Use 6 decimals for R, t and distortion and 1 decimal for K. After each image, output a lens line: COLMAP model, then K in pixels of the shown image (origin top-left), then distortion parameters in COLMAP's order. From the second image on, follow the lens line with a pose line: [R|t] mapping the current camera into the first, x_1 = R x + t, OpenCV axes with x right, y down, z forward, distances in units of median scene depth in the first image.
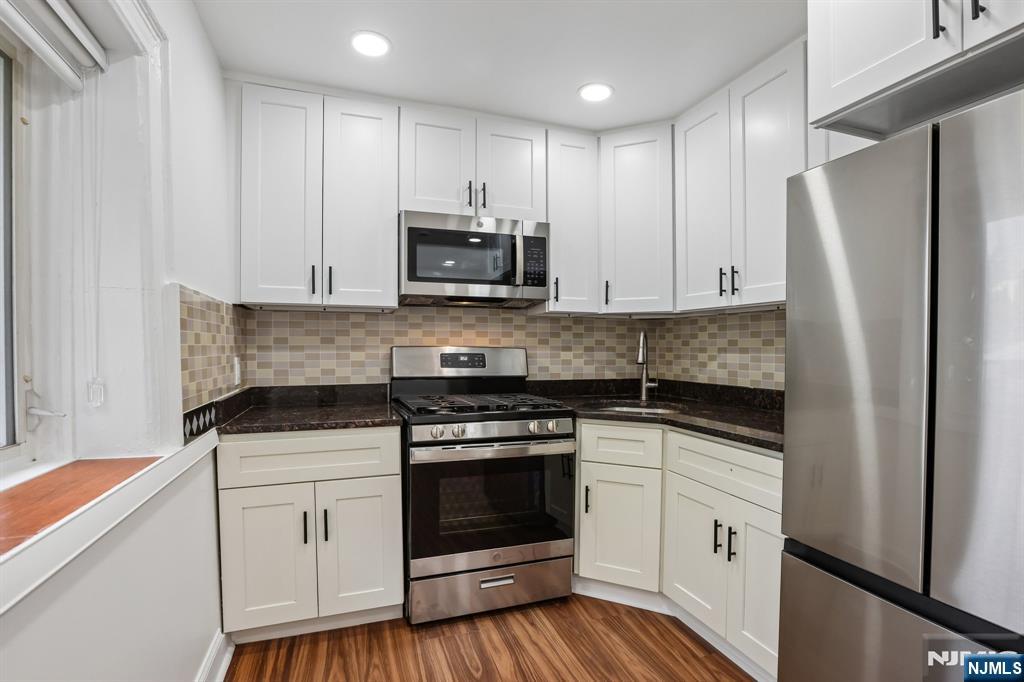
lens RADIAL K [[489.6, 0, 519.6], [0, 489.6, 360.1], [0, 0, 1]] dist [-0.040254, 0.009402]
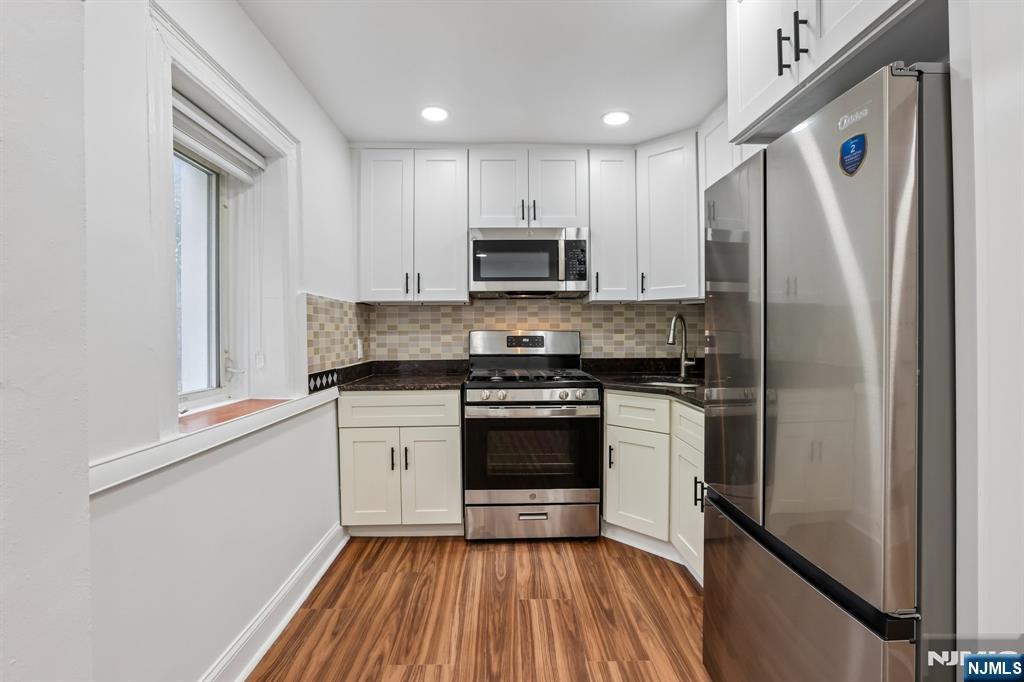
lens RADIAL K [[467.7, 0, 519.8], [0, 467.7, 336.6], [0, 0, 1]] dist [-0.033370, 0.012454]
pose [[0.951101, -0.005382, -0.308835, 0.303270], [0.001075, 0.999900, -0.014115, 0.006137], [0.308880, 0.013093, 0.951011, -0.173092]]
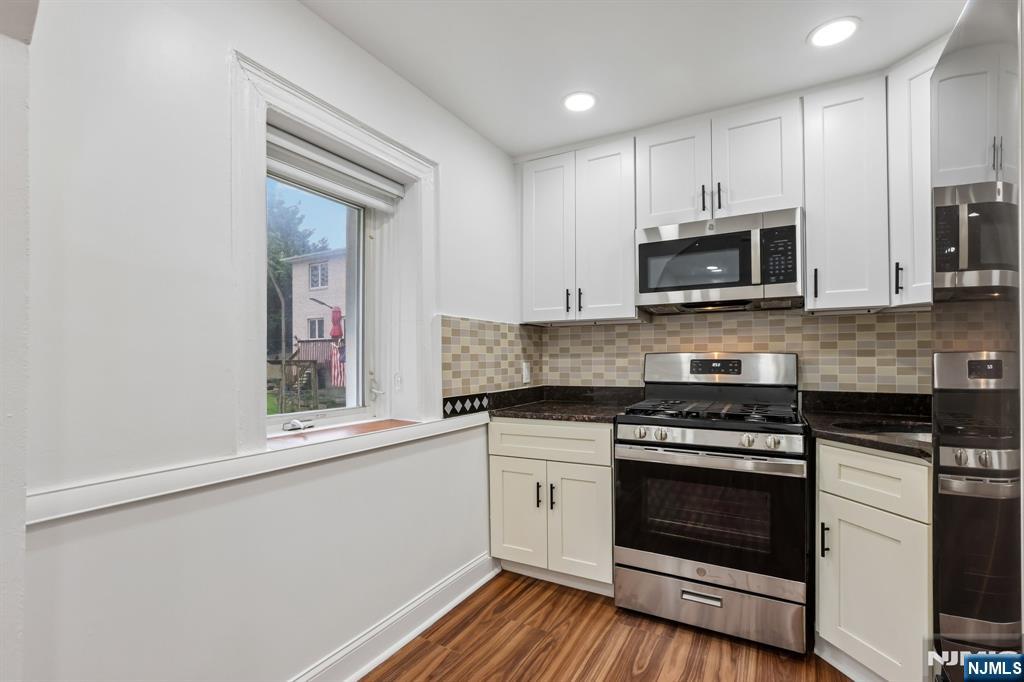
lens RADIAL K [[475.2, 0, 515.0], [0, 475.2, 354.3], [0, 0, 1]] dist [-0.034045, 0.007485]
pose [[0.645498, -0.011135, -0.763680, 0.432793], [-0.010288, 0.999676, -0.023272, 0.002199], [0.763692, 0.022879, 0.645175, 0.118232]]
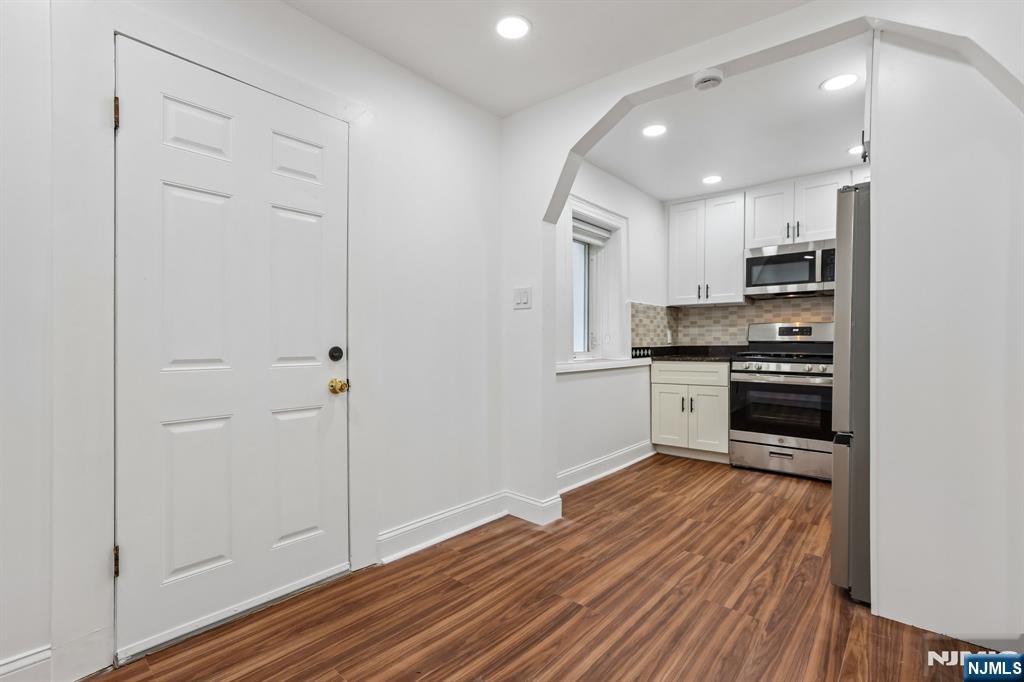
lens RADIAL K [[467.7, 0, 513.8], [0, 467.7, 352.0], [0, 0, 1]] dist [-0.033370, 0.012454]
pose [[0.487871, 0.015177, -0.872784, 0.947422], [-0.015261, 0.999844, 0.008856, 0.086454], [0.872782, 0.008999, 0.488027, -0.666056]]
